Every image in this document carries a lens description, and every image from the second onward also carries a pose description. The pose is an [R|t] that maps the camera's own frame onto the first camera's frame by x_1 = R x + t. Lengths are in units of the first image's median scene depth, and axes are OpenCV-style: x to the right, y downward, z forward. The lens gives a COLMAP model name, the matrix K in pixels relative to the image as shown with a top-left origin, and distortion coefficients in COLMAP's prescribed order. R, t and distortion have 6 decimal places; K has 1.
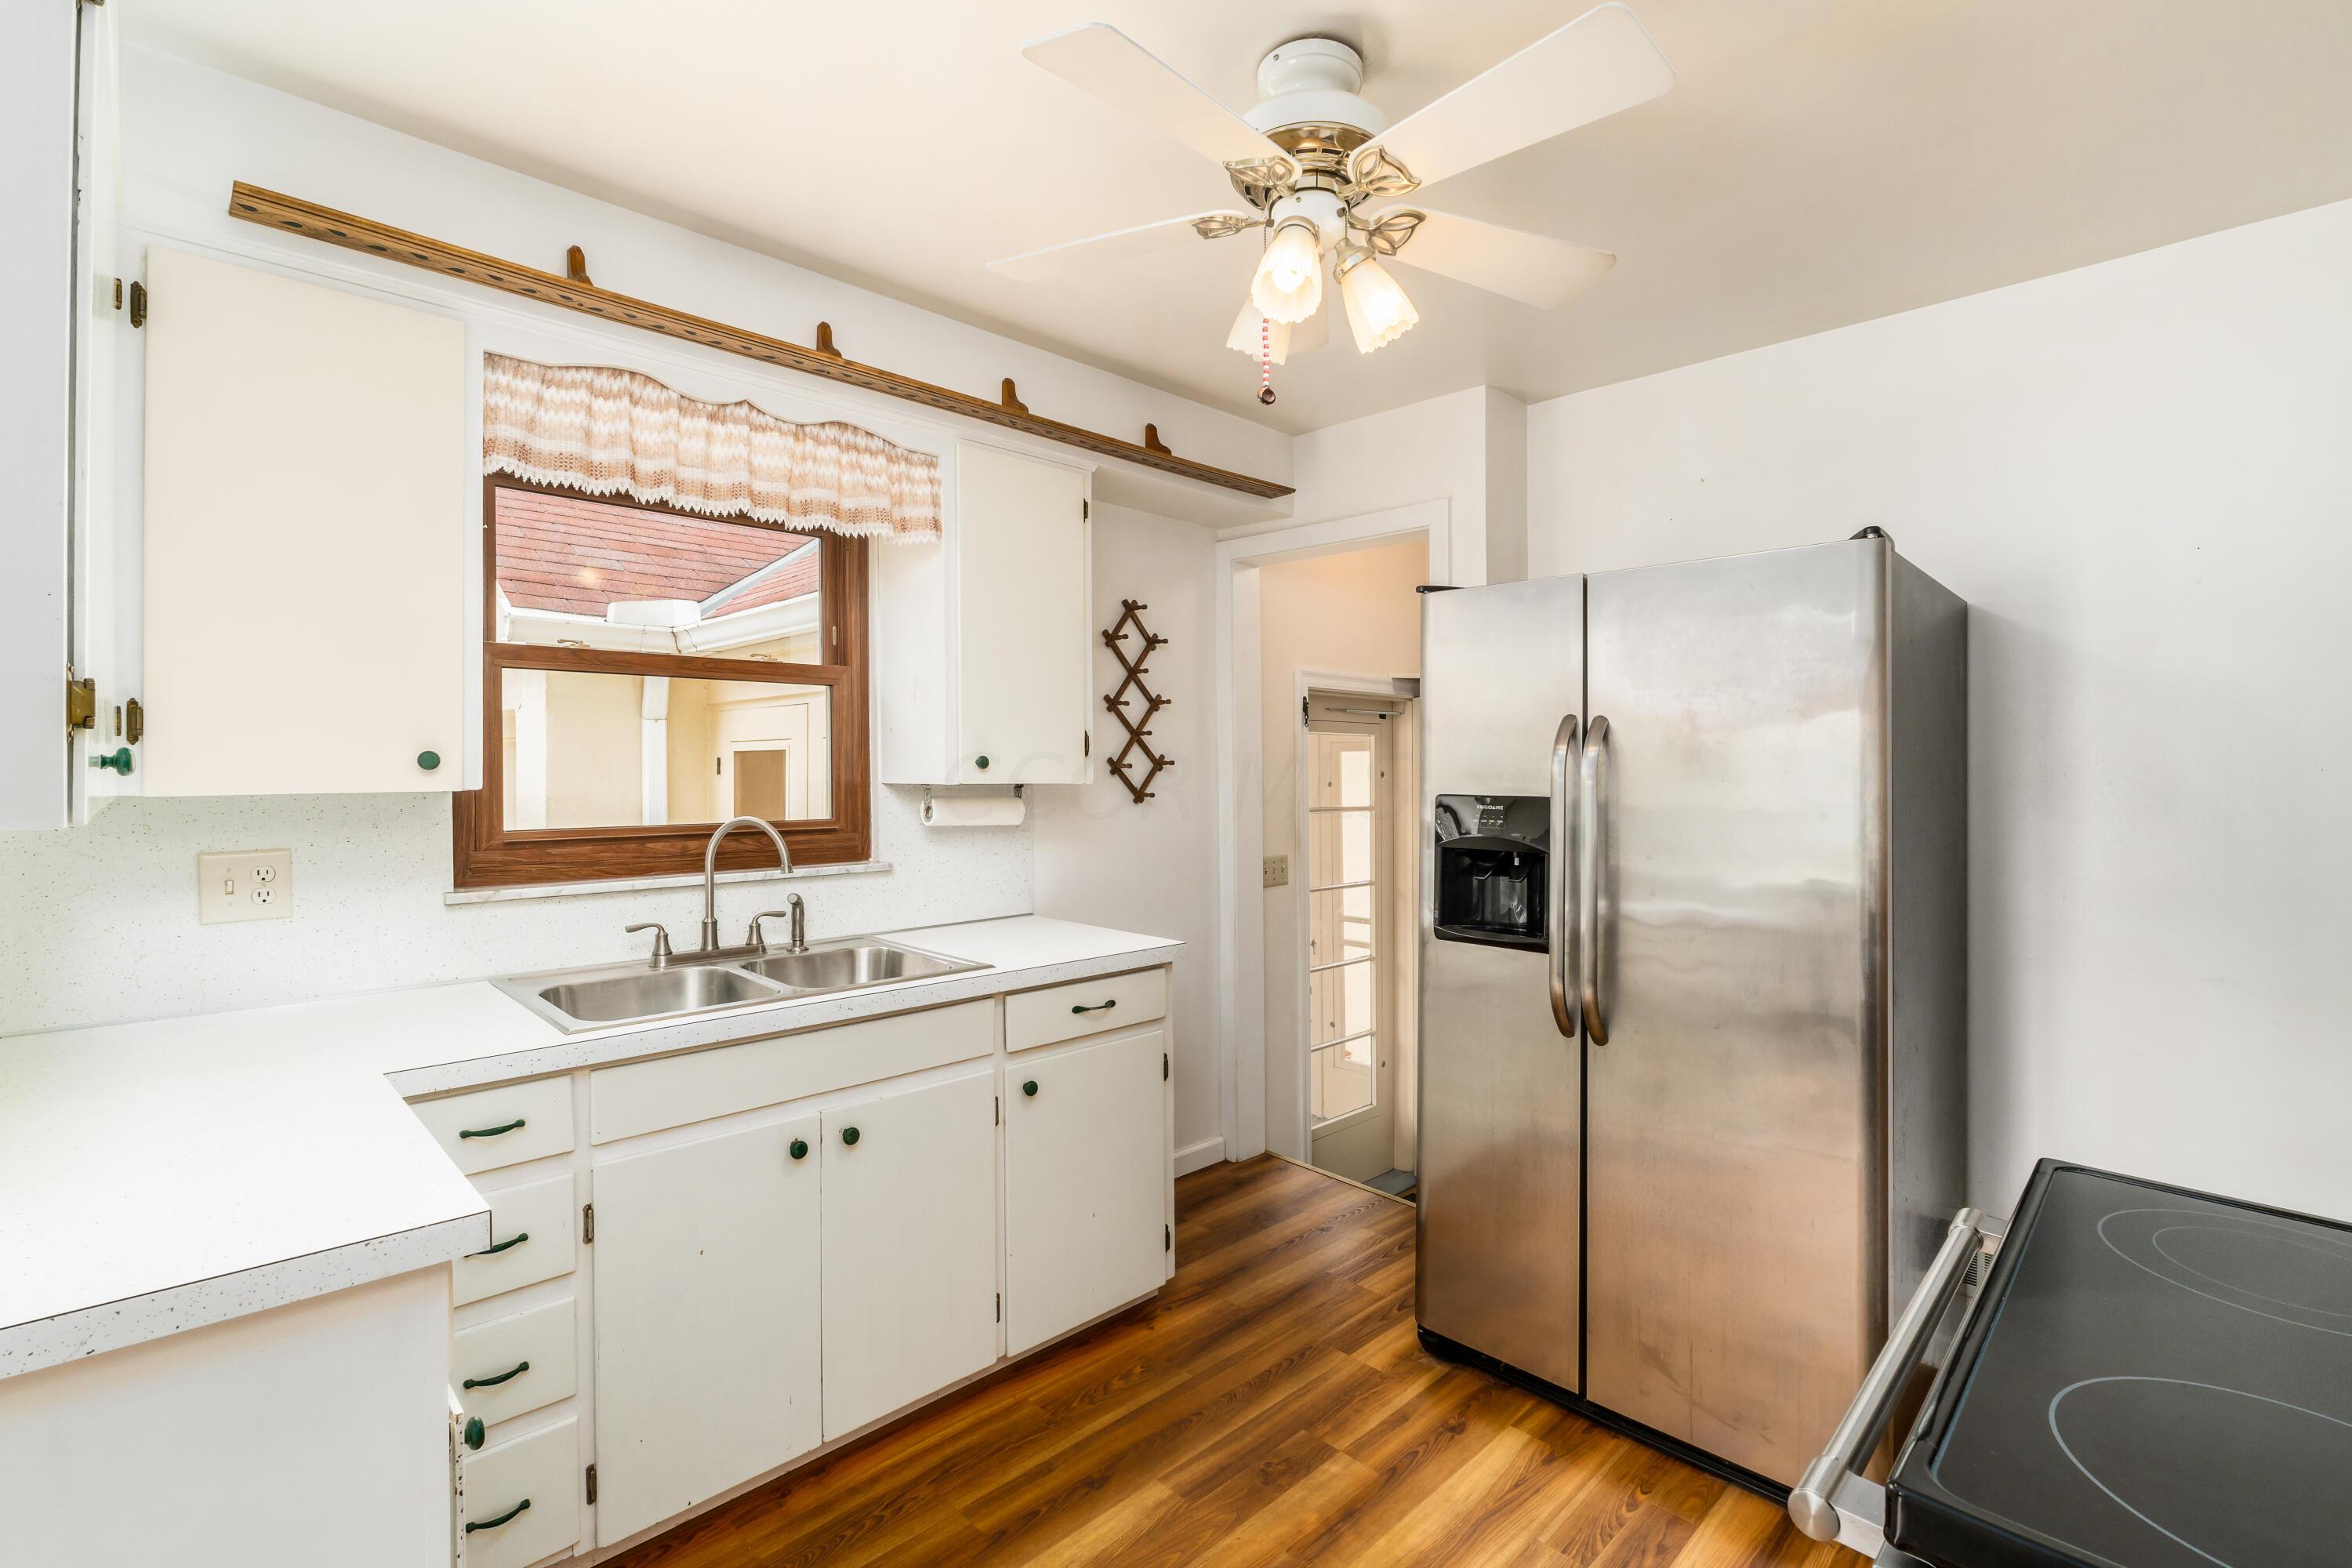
lens RADIAL K [[1105.1, 0, 1179.6], [0, 1105.1, 744.0], [0, 0, 1]] dist [-0.000058, -0.000367]
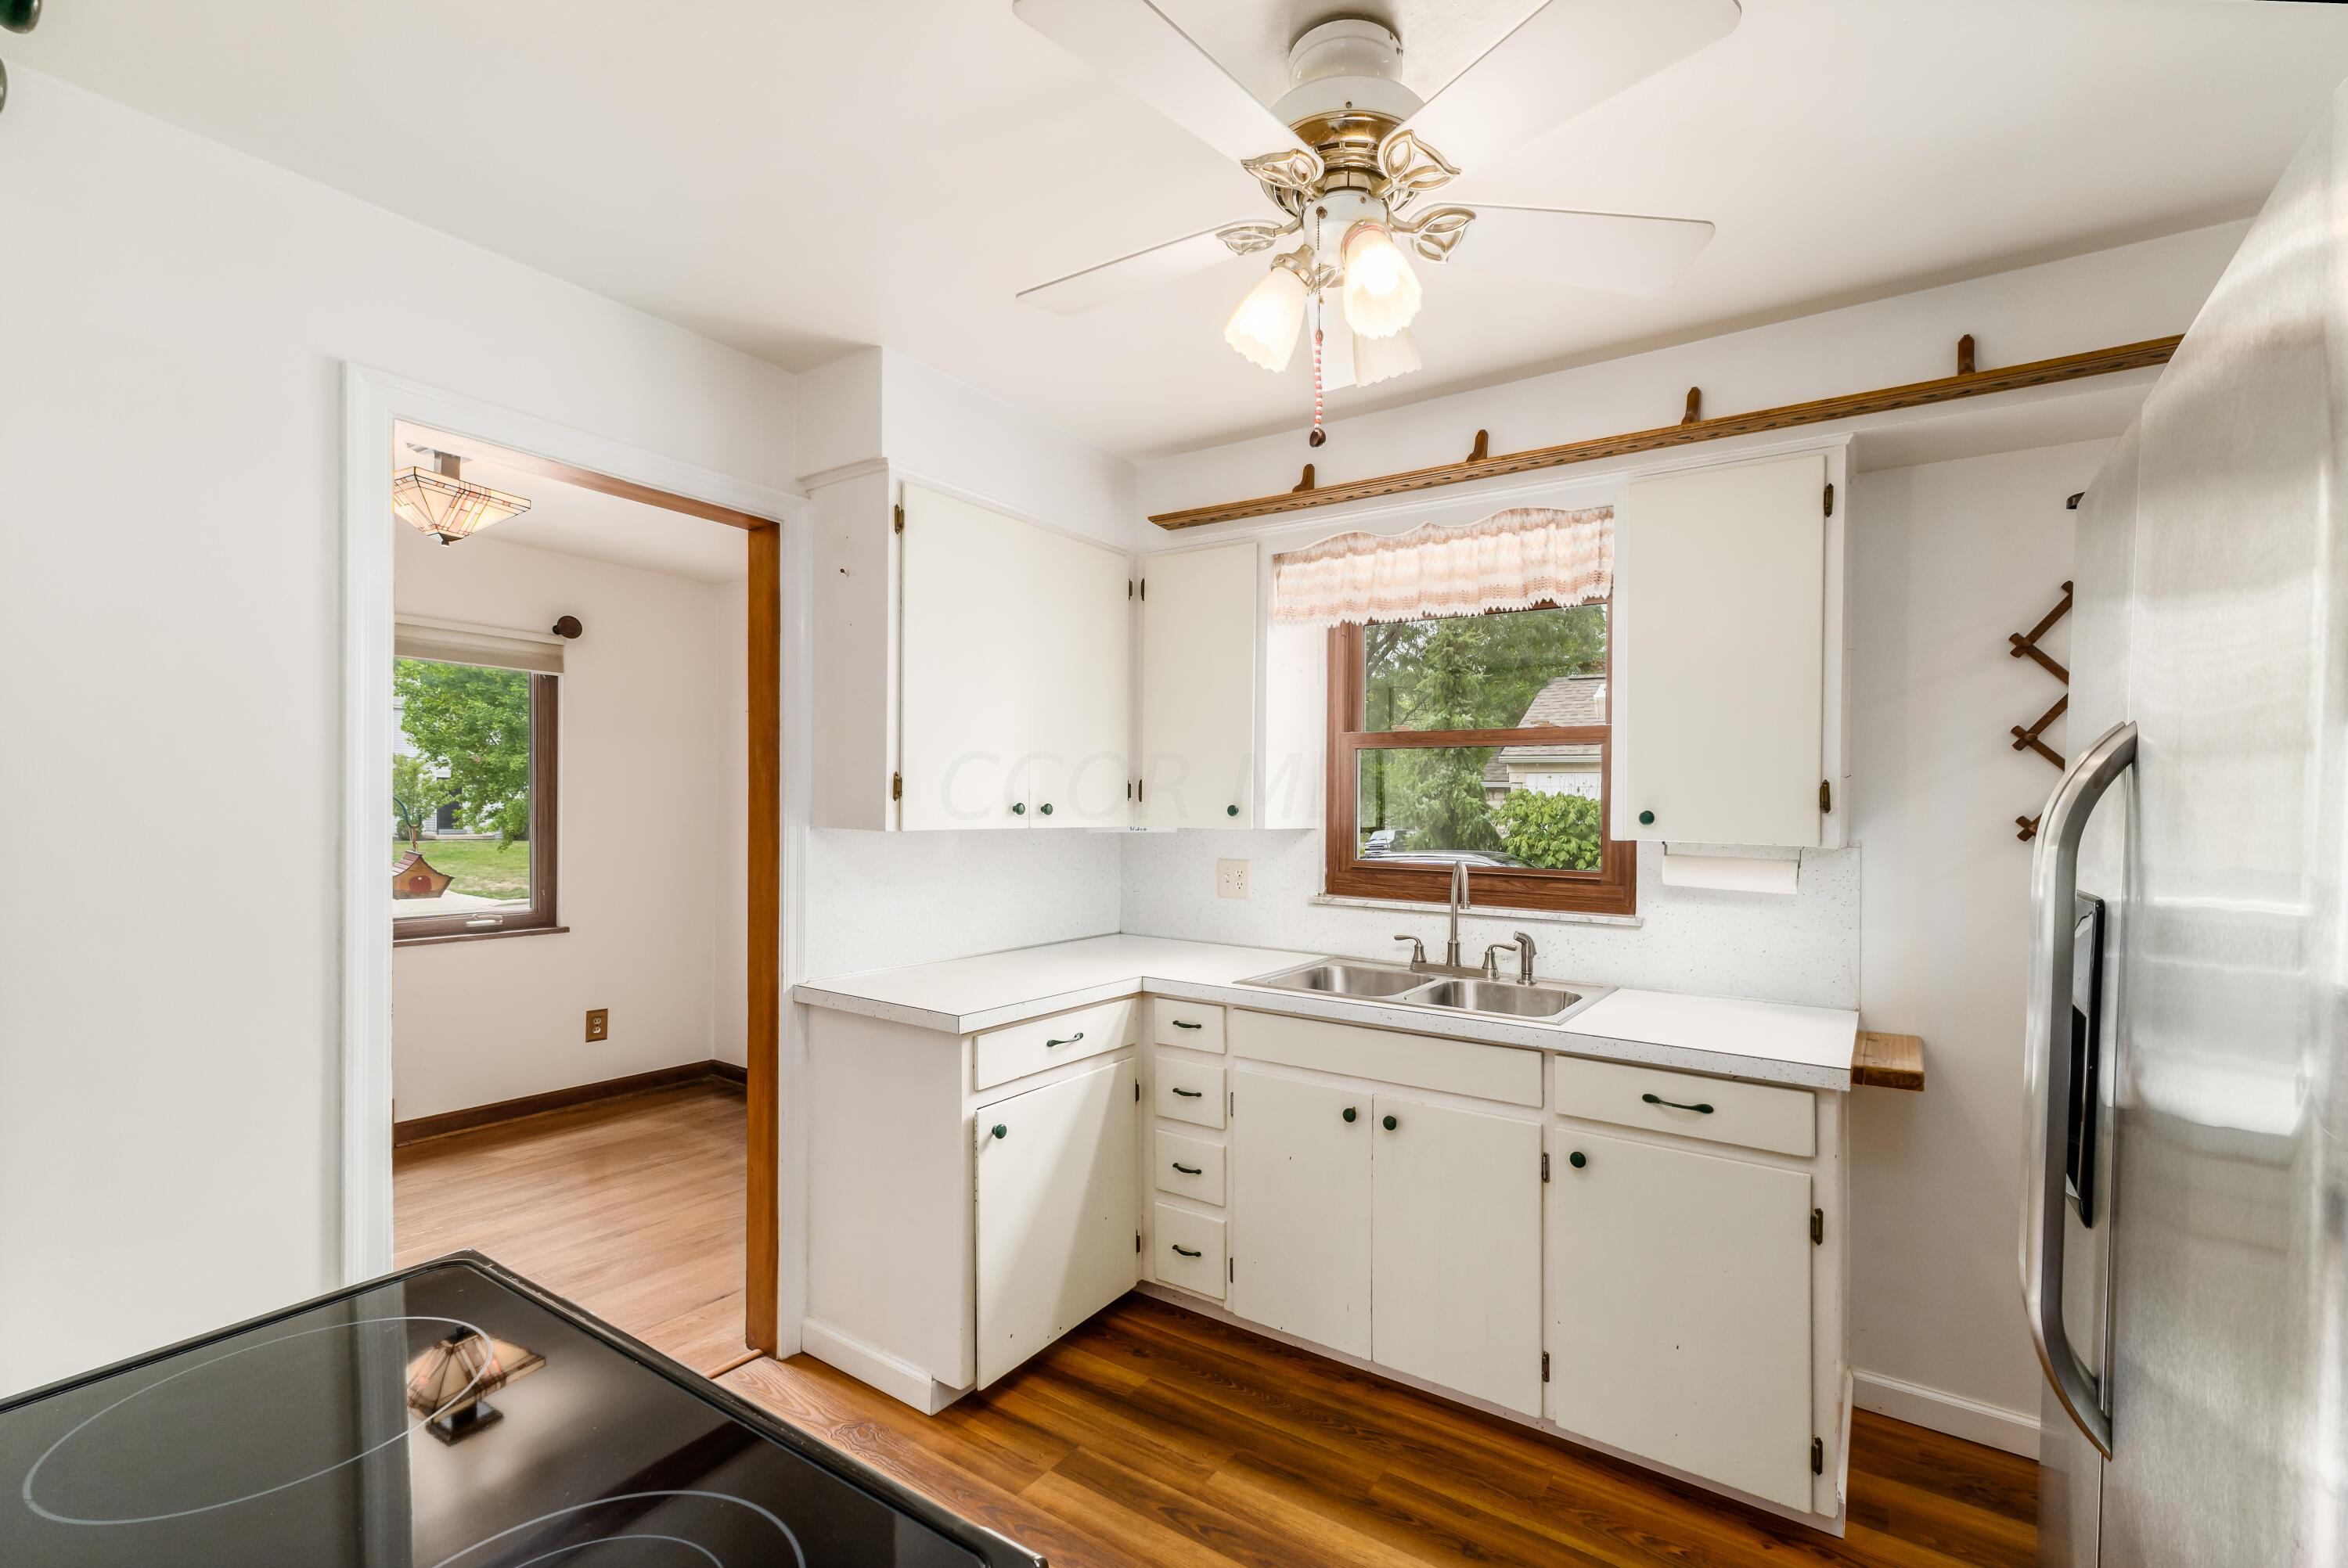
lens RADIAL K [[1010.3, 0, 1179.6], [0, 1010.3, 811.3], [0, 0, 1]] dist [0.015945, 0.000118]
pose [[0.175949, 0.001639, -0.984398, 0.672617], [0.003002, 0.999993, 0.002202, 0.008822], [0.984395, -0.003343, 0.175943, 0.515951]]
